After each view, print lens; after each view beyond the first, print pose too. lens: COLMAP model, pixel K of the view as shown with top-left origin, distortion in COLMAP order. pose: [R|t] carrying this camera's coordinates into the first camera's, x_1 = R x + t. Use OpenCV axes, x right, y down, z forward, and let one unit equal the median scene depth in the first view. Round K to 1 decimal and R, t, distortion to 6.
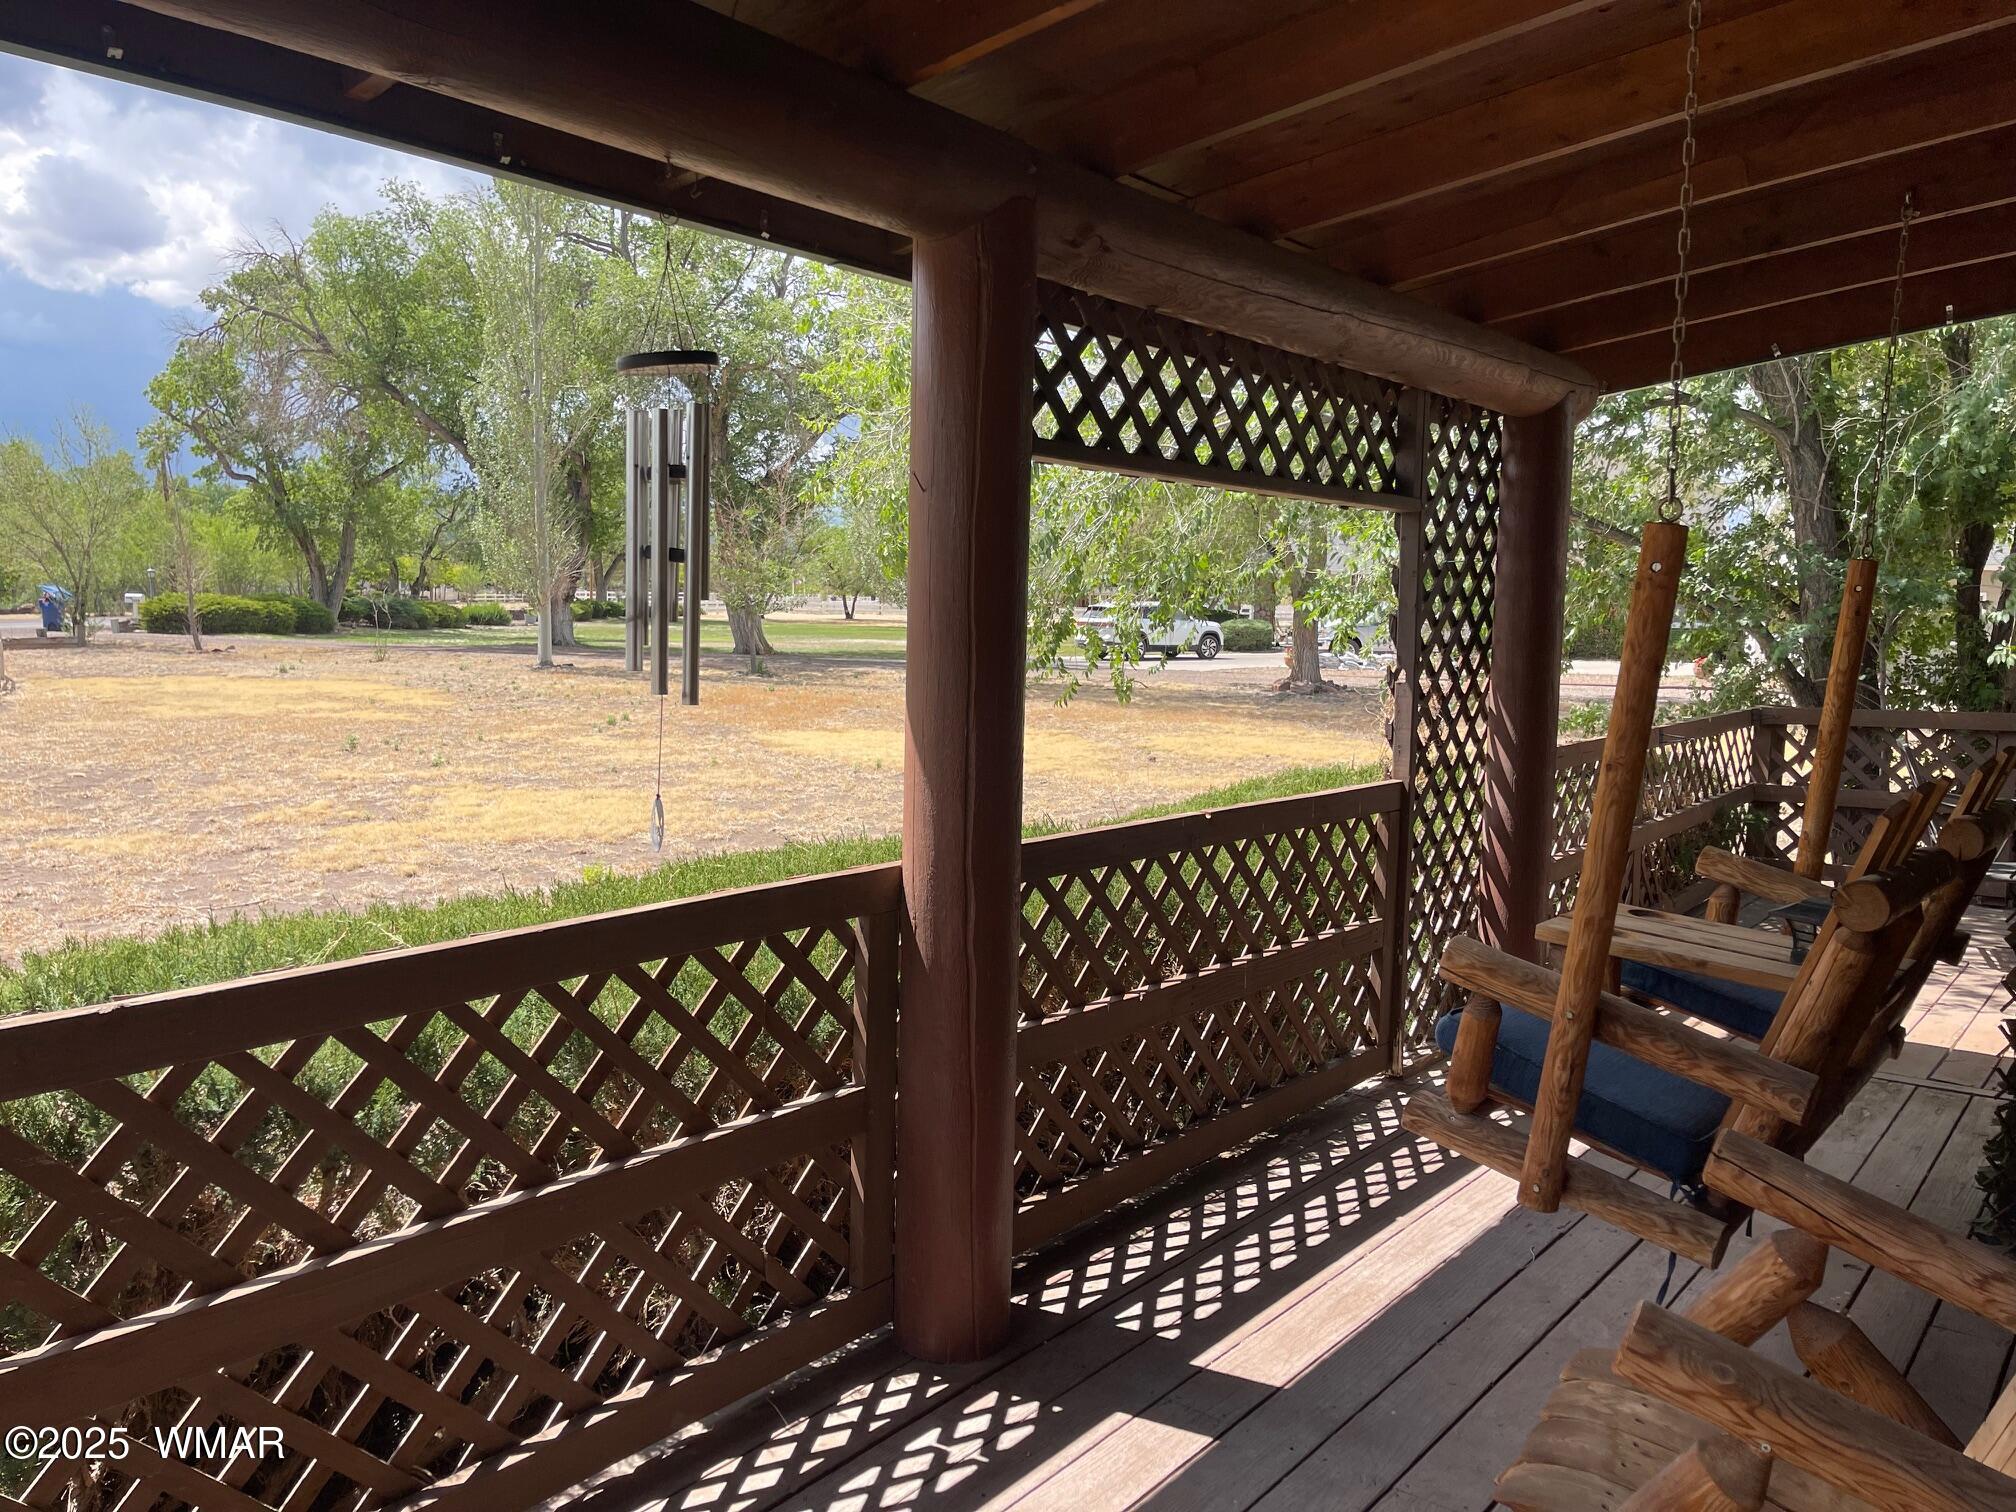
lens RADIAL K [[1534.9, 0, 1002.2], [0, 1534.9, 738.9], [0, 0, 1]] dist [0.048565, -0.036936]
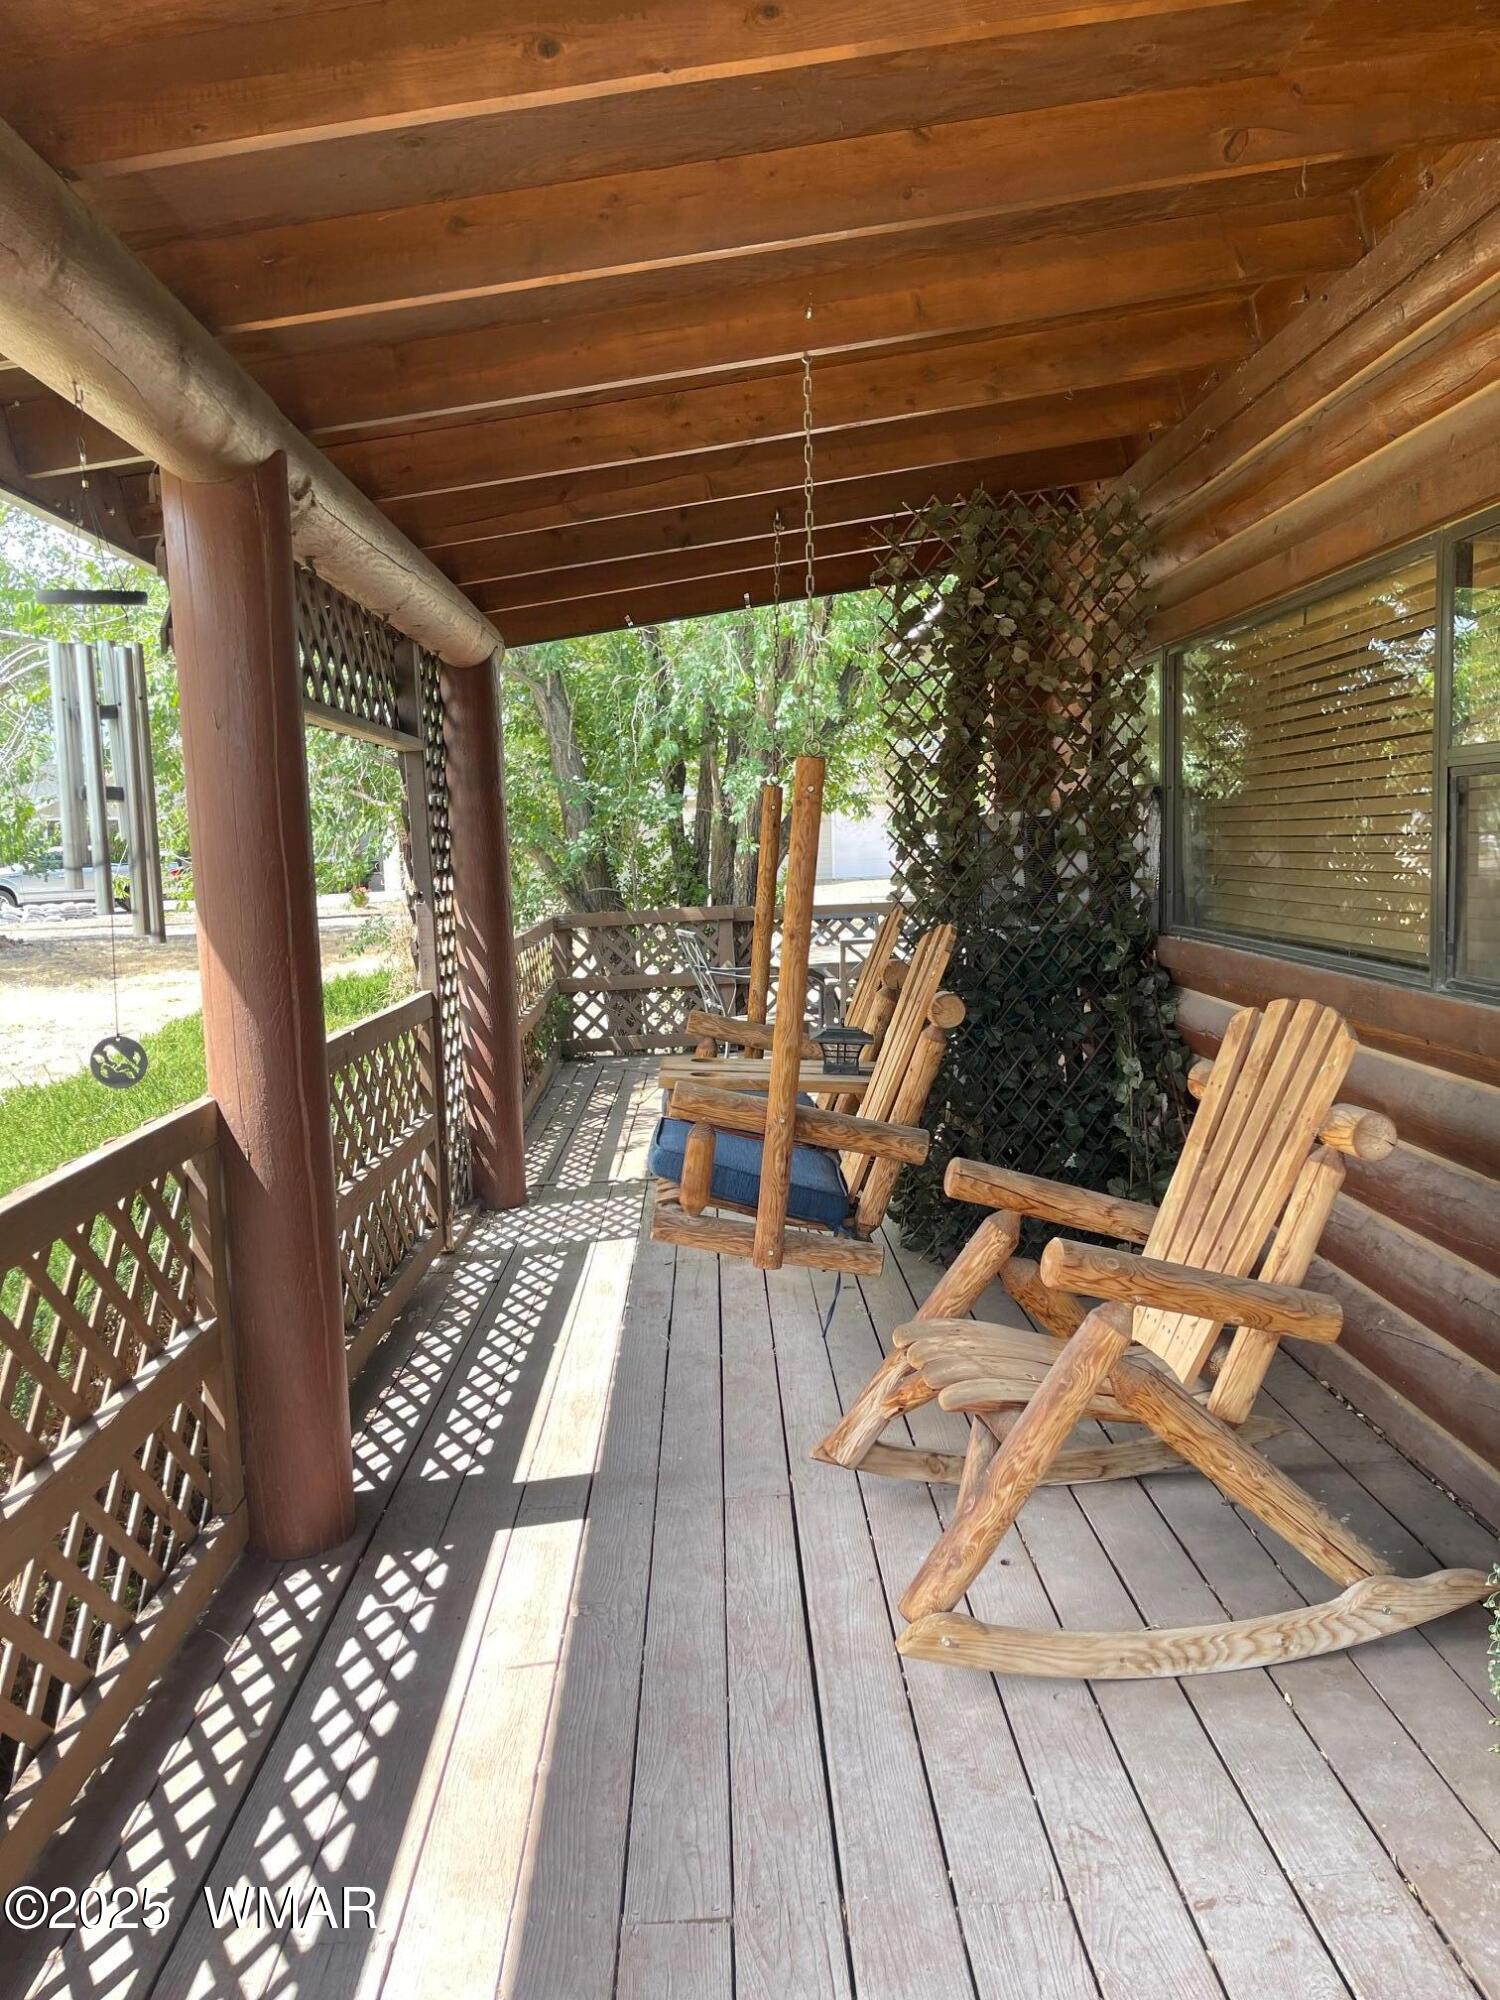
lens RADIAL K [[1522.7, 0, 737.6], [0, 1522.7, 1016.8], [0, 0, 1]] dist [0.048565, -0.036936]
pose [[0.764937, -0.119817, 0.632862, -0.397051], [0.105444, 0.992585, 0.060473, 0.002940], [-0.635415, 0.020474, 0.771899, -0.004955]]
